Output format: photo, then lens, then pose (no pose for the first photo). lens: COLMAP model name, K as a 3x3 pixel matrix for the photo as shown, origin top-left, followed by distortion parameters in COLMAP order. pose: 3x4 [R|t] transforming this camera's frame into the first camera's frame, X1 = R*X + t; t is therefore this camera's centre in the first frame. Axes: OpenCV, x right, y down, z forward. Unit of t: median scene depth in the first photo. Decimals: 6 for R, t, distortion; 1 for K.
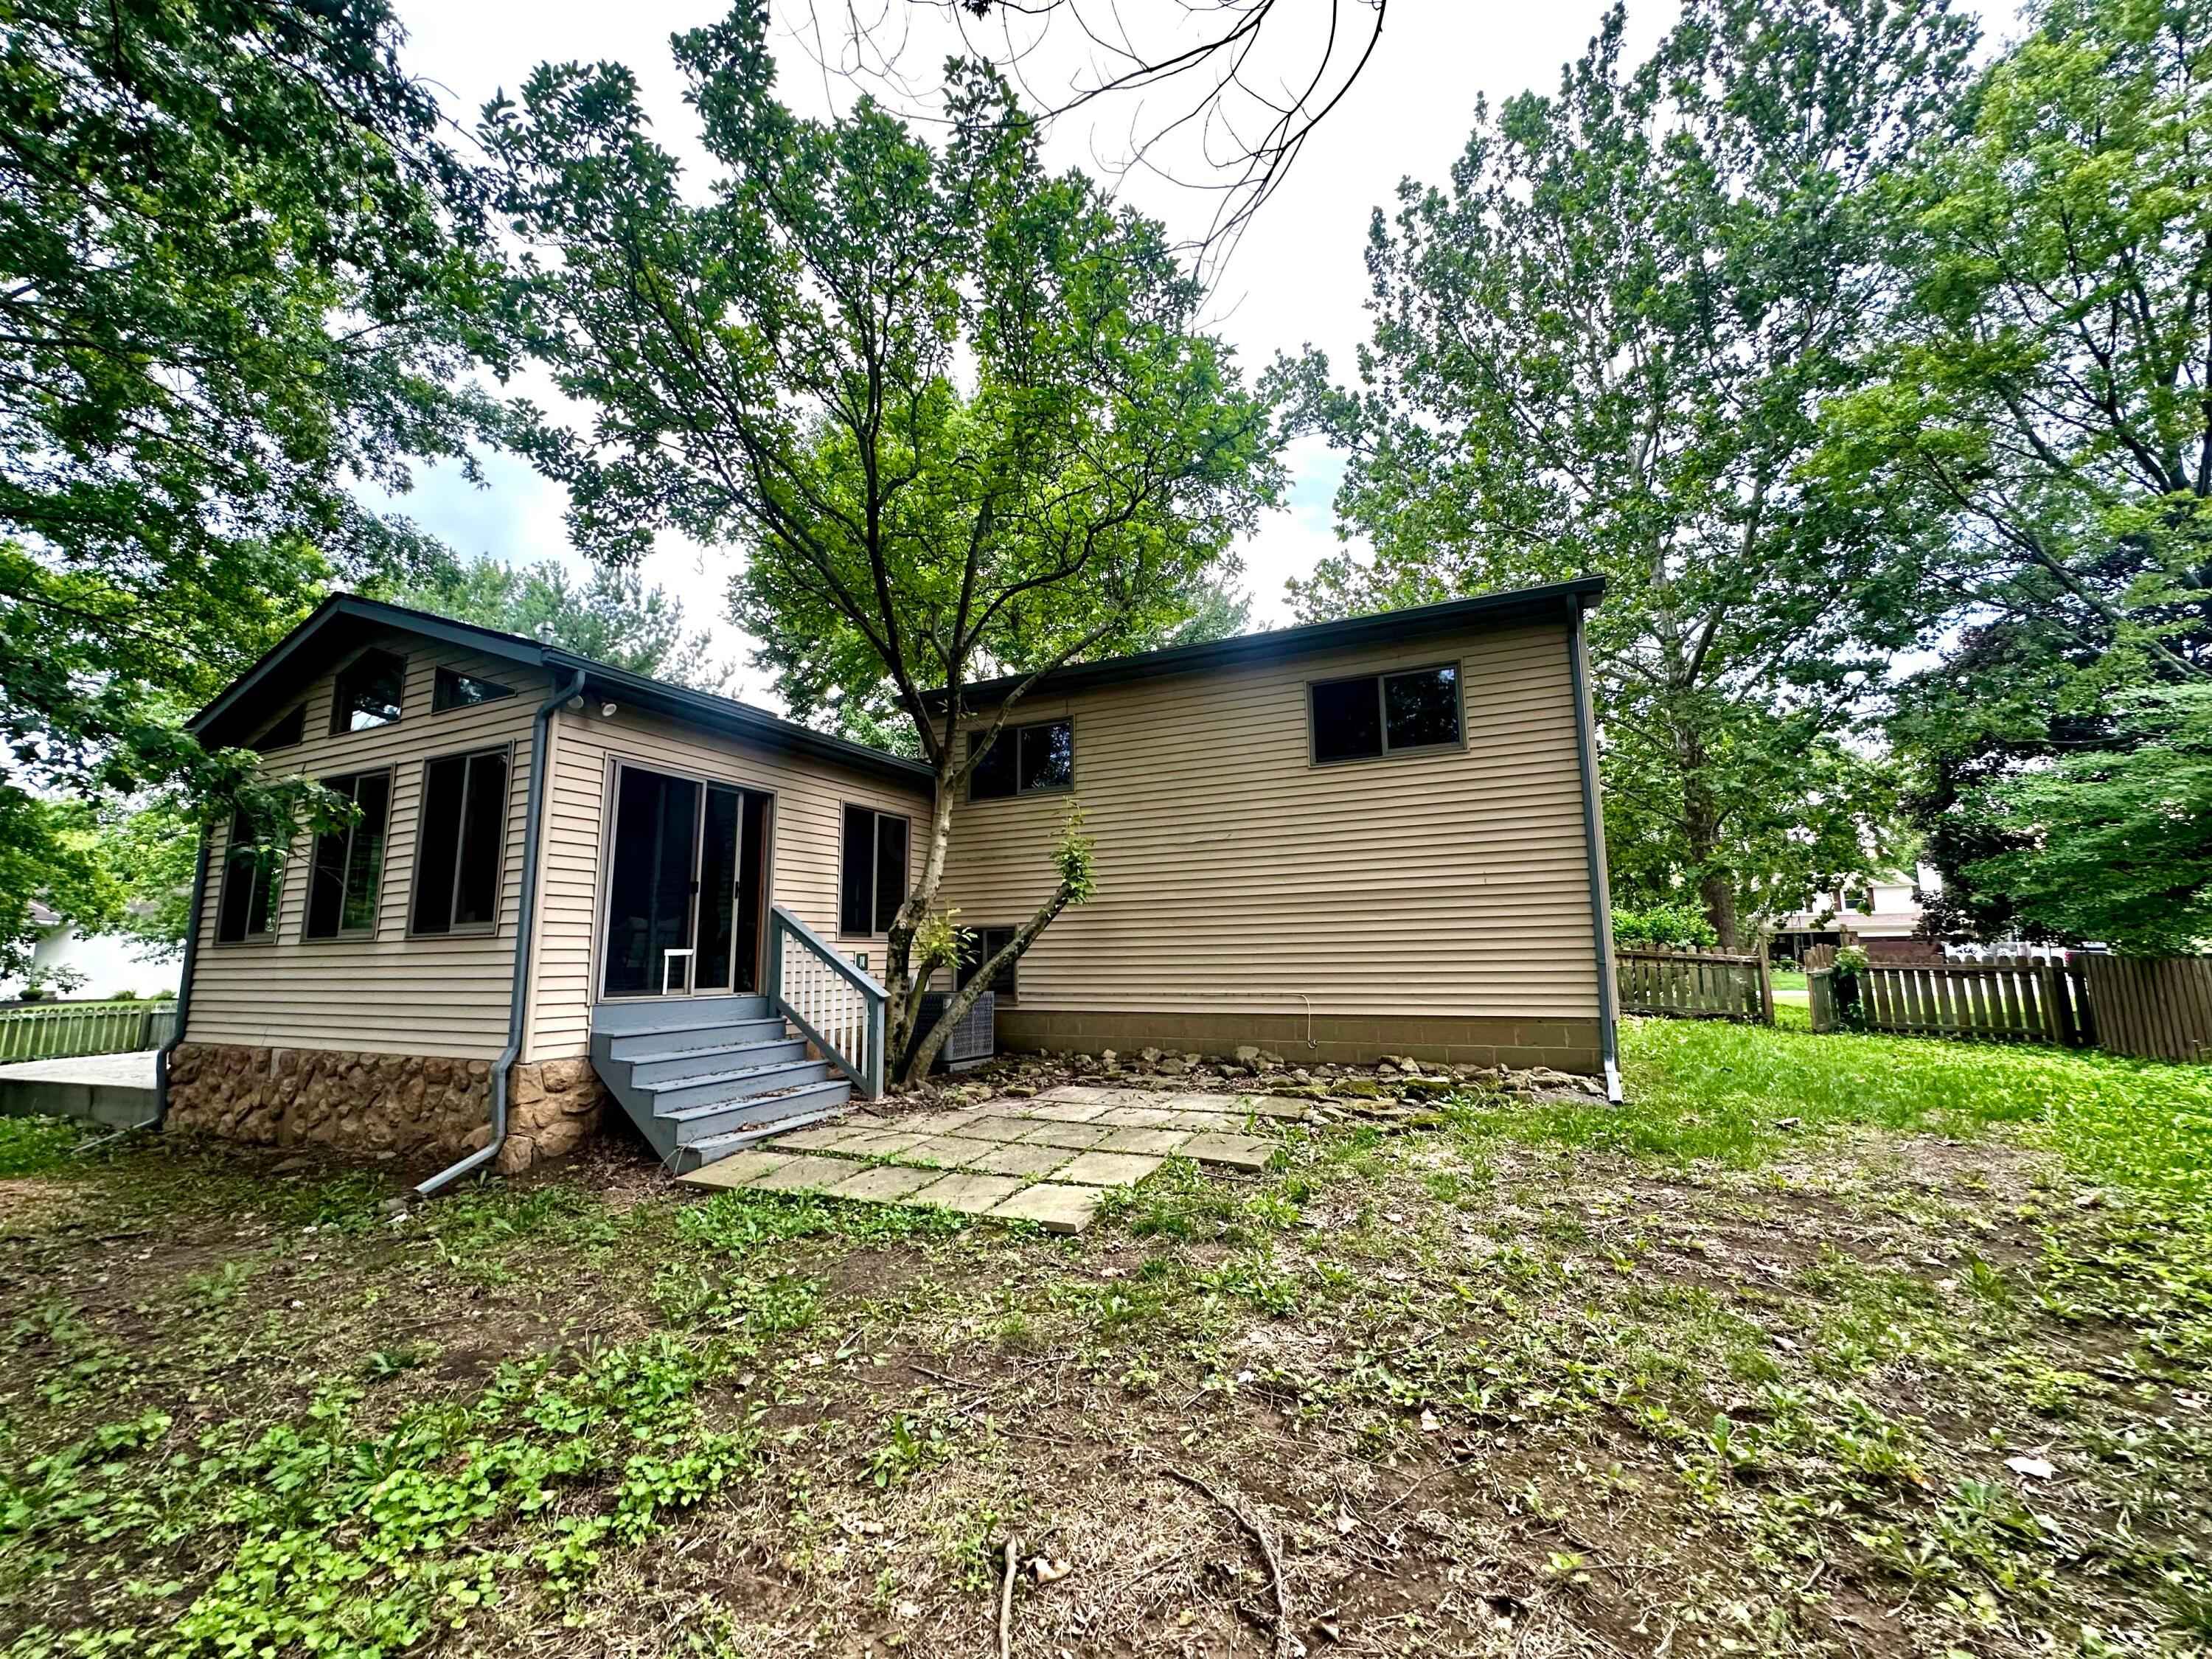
lens RADIAL K [[874.1, 0, 1106.0], [0, 874.1, 829.5], [0, 0, 1]] dist [-0.001300, -0.000288]
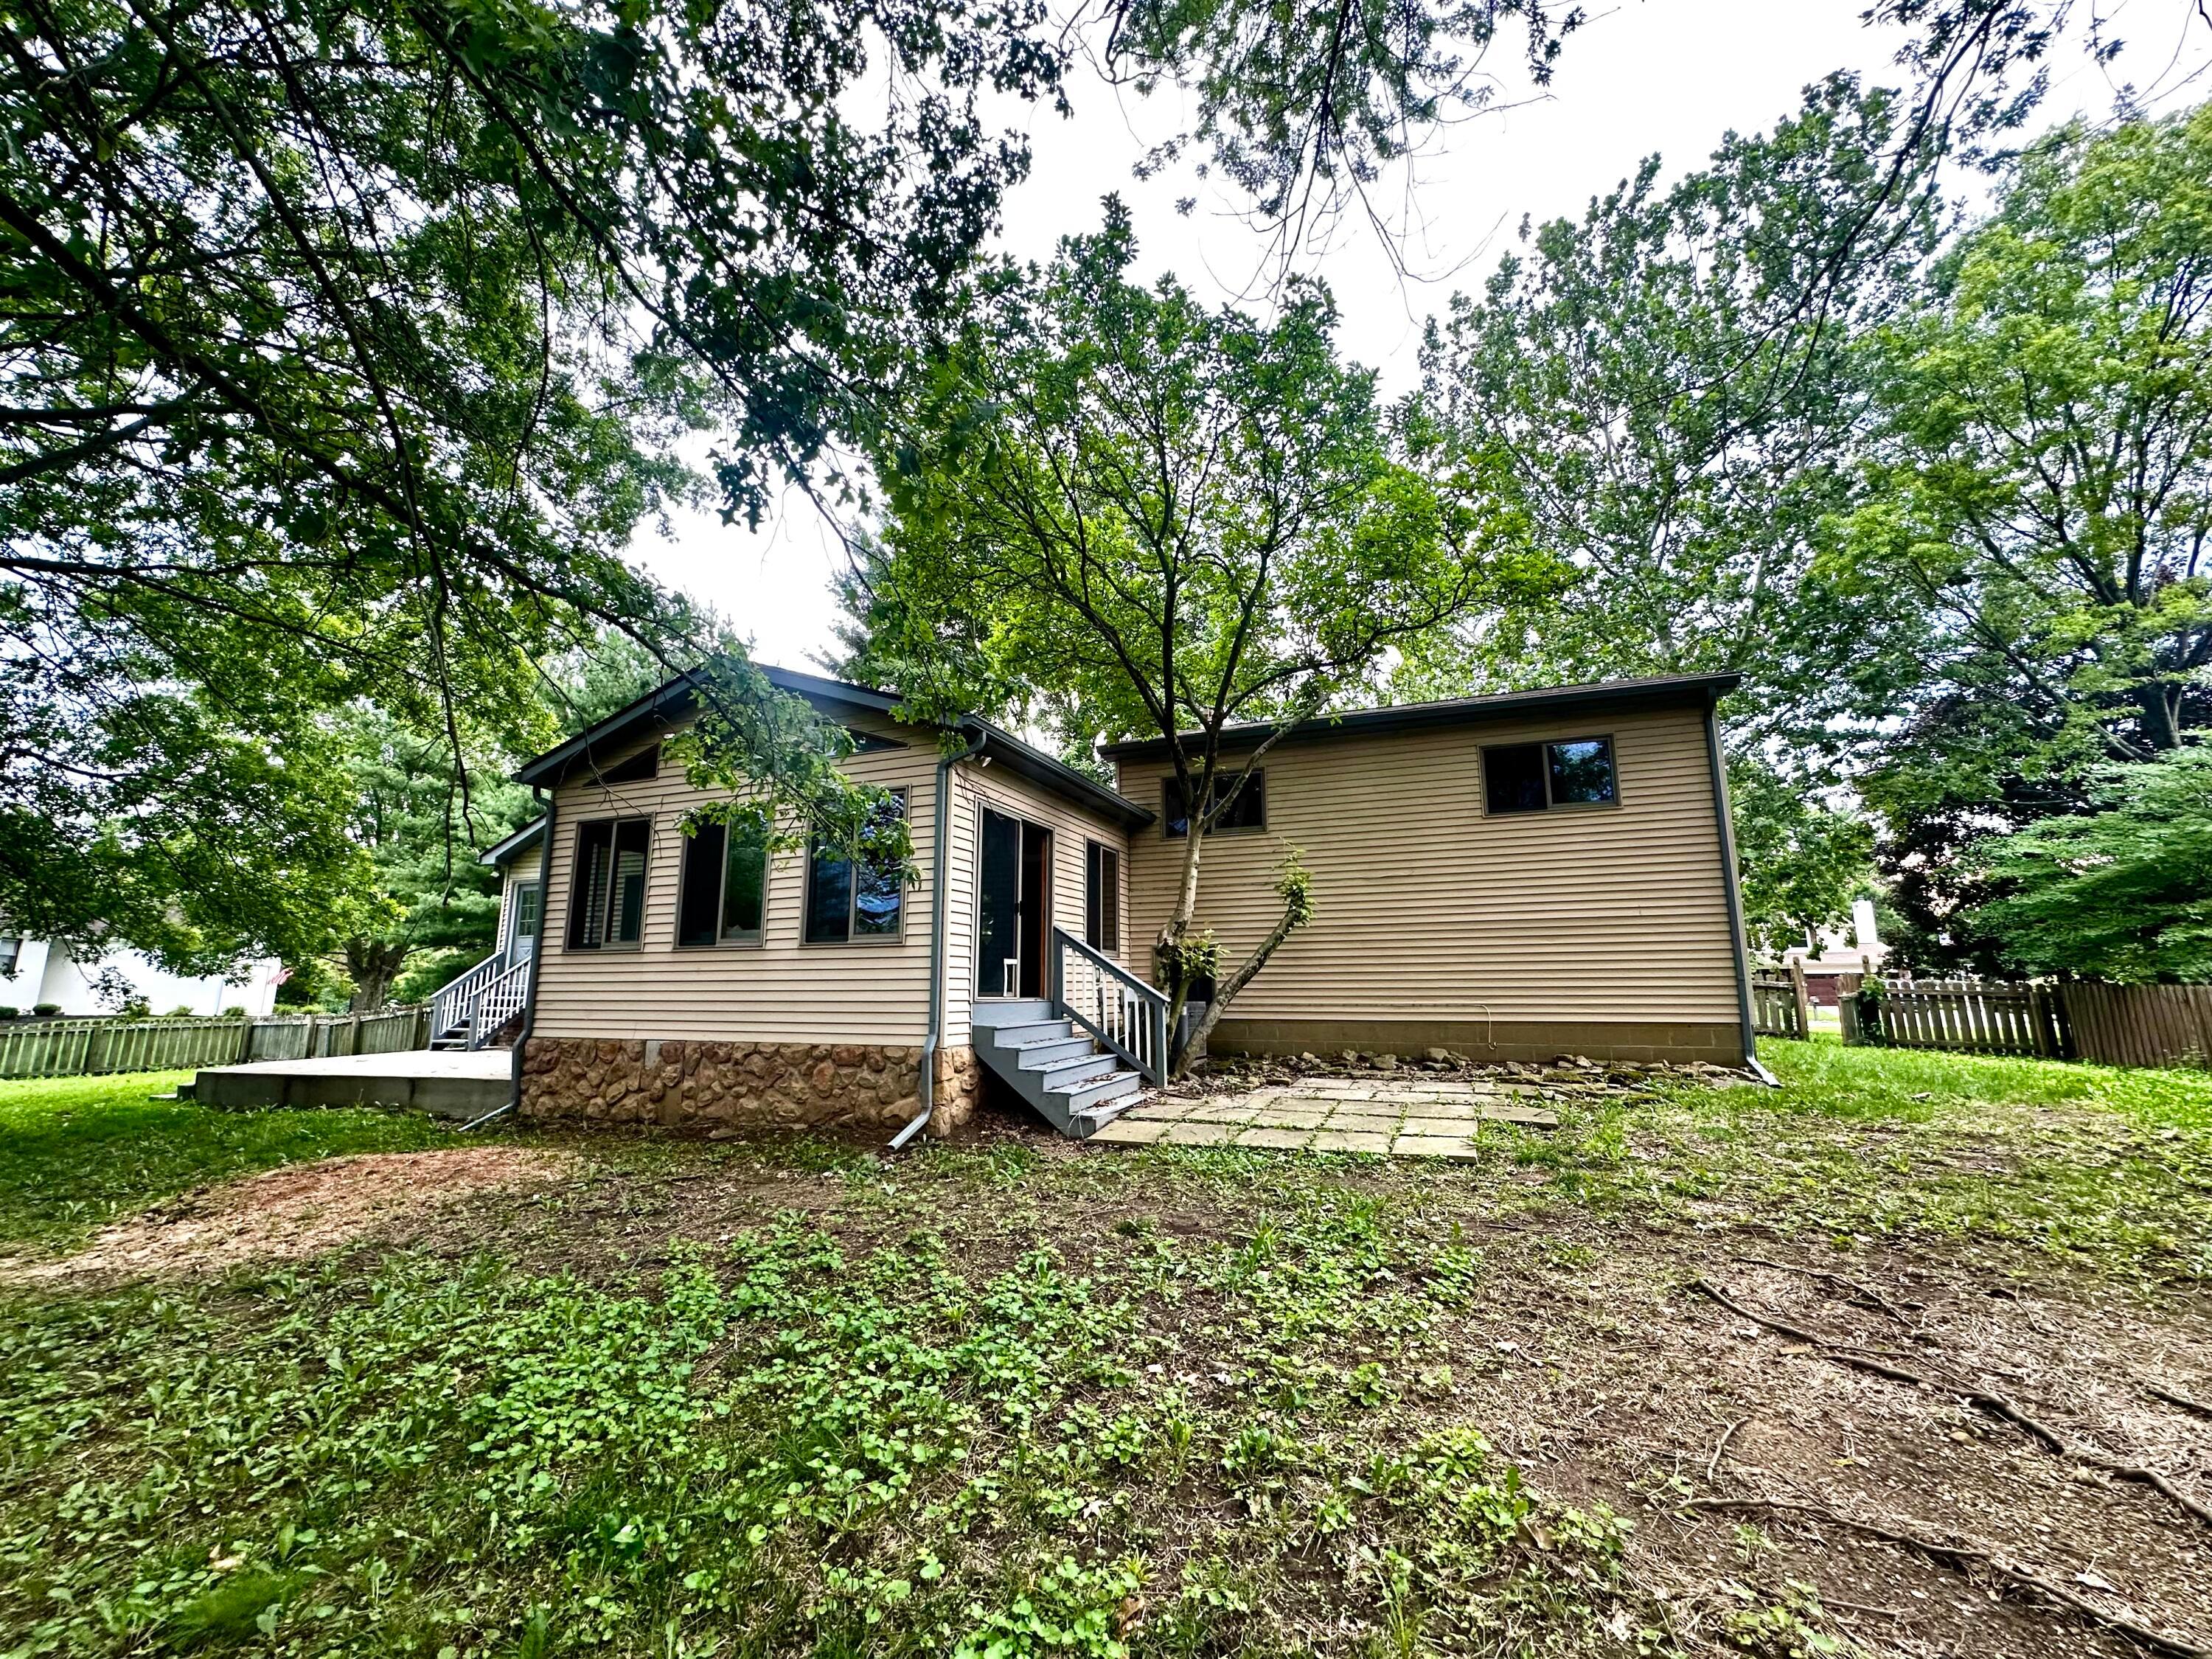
lens RADIAL K [[871.8, 0, 1106.0], [0, 871.8, 829.5], [0, 0, 1]] dist [-0.001856, 0.000227]
pose [[0.998313, 0.020500, 0.054324, -0.373087], [-0.018580, 0.999193, -0.035609, -0.001170], [-0.055010, 0.034540, 0.997888, -0.187670]]
